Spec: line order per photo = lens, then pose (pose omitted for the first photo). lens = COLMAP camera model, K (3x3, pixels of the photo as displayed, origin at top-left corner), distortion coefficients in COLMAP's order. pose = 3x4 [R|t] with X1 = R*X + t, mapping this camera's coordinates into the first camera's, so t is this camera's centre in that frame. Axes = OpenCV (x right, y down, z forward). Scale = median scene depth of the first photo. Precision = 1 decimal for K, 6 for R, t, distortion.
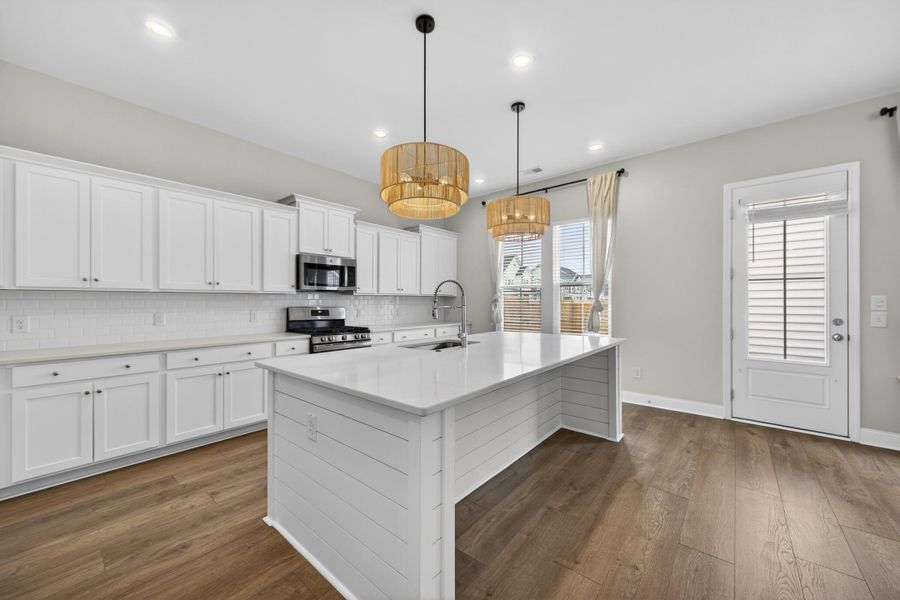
lens RADIAL K [[346.5, 0, 450.0], [0, 346.5, 300.0], [0, 0, 1]] dist [-0.000204, -0.000010]
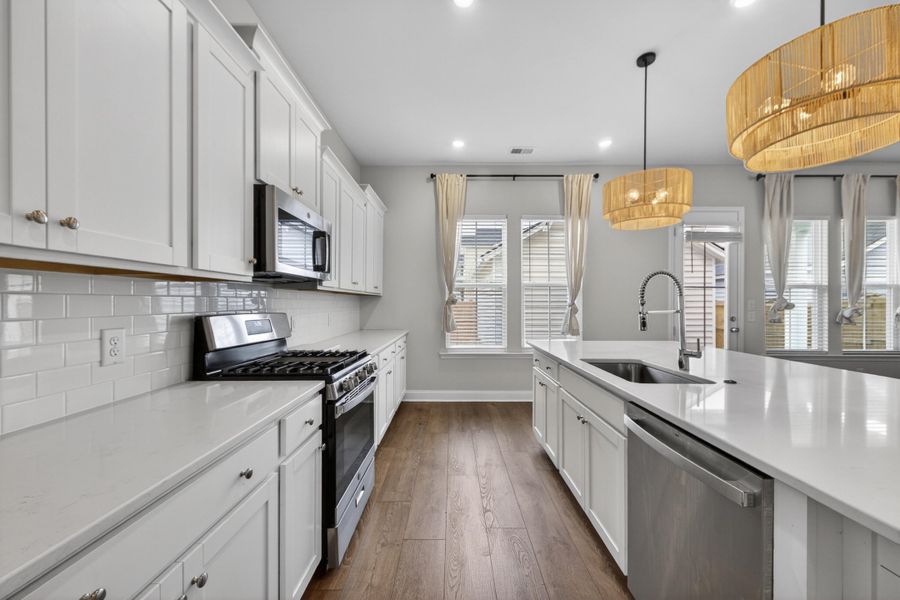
lens RADIAL K [[342.6, 0, 449.6], [0, 342.6, 303.9], [0, 0, 1]] dist [-0.000783, -0.000177]
pose [[0.766660, 0.003686, 0.642043, -0.597049], [-0.005694, 0.999983, 0.001059, 0.006501], [-0.642028, -0.004468, 0.766668, 0.625998]]
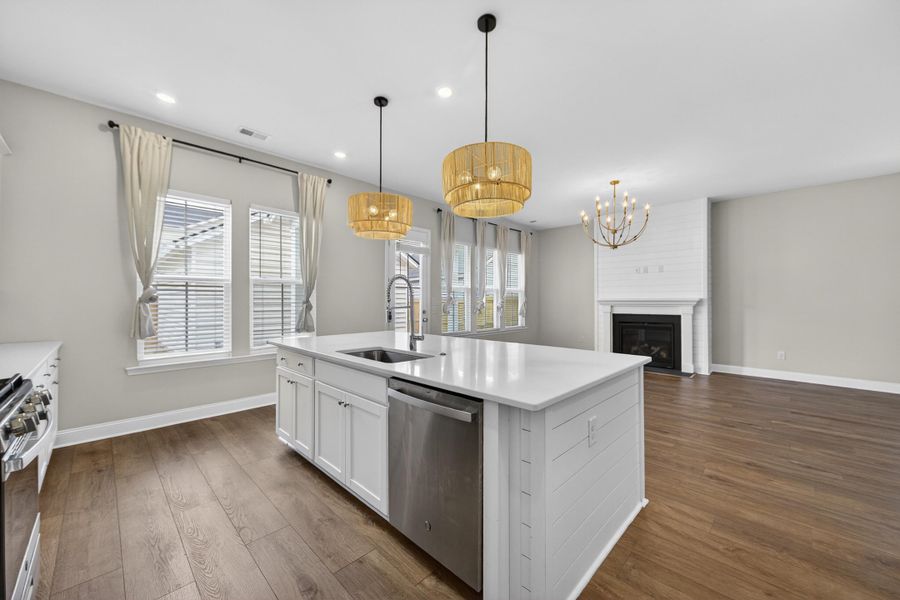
lens RADIAL K [[348.2, 0, 451.8], [0, 348.2, 300.8], [0, 0, 1]] dist [-0.001676, -0.000266]
pose [[0.063490, 0.002408, 0.997980, -0.706420], [-0.001855, 0.999996, -0.002295, 0.006029], [-0.997981, -0.001706, 0.063494, 0.678201]]
